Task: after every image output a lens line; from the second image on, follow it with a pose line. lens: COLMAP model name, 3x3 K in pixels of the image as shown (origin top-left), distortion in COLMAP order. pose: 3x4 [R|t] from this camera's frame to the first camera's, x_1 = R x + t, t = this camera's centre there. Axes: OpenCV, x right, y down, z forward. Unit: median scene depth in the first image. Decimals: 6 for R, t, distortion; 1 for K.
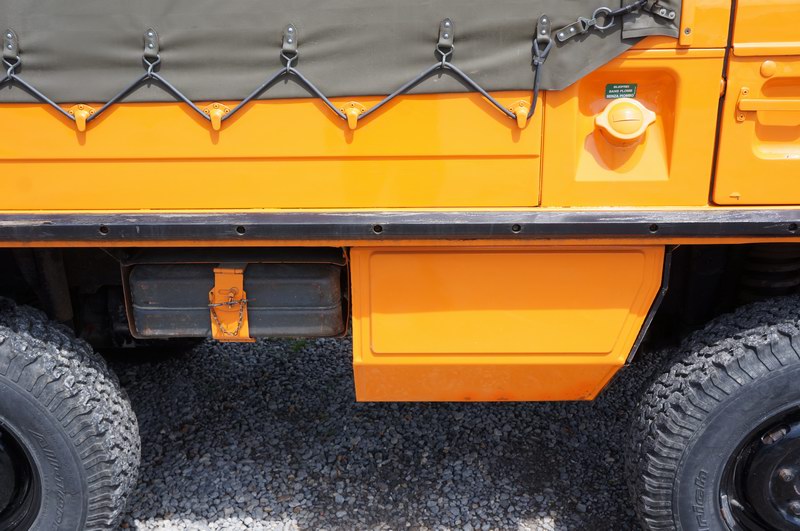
lens RADIAL K [[828.0, 0, 400.0], [0, 828.0, 265.5], [0, 0, 1]] dist [-0.057844, 0.190634]
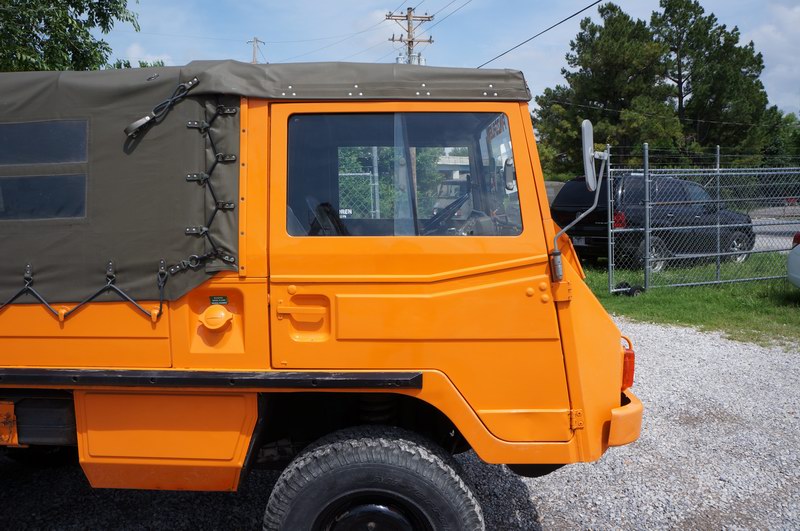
lens RADIAL K [[658.7, 0, 400.0], [0, 658.7, 265.5], [0, 0, 1]] dist [-0.159182, 0.134282]
pose [[0.999983, 0.005408, -0.002120, 0.645754], [-0.005733, 0.977649, -0.210167, -0.001225], [0.000936, 0.210176, 0.977663, -0.331977]]
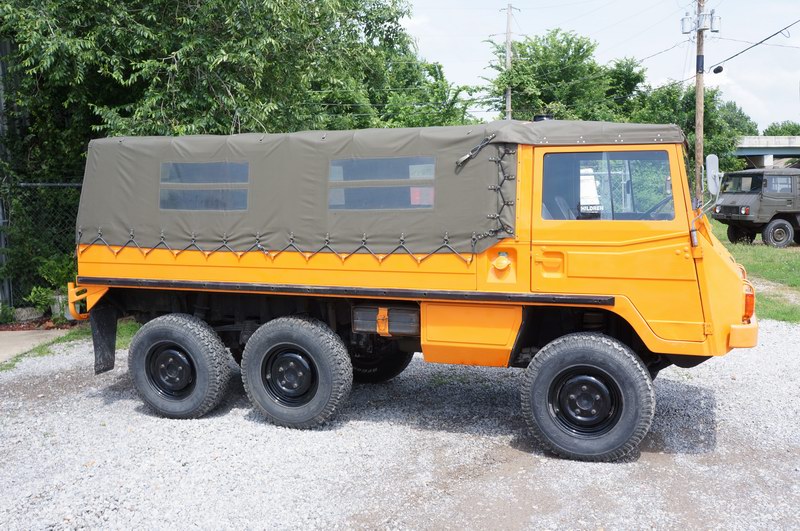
lens RADIAL K [[828.0, 0, 400.0], [0, 828.0, 265.5], [0, 0, 1]] dist [-0.057844, 0.190634]
pose [[0.940473, 0.032344, -0.338327, 0.963109], [-0.105560, 0.974028, -0.200315, 0.499338], [0.323061, 0.224104, 0.919461, -2.002017]]
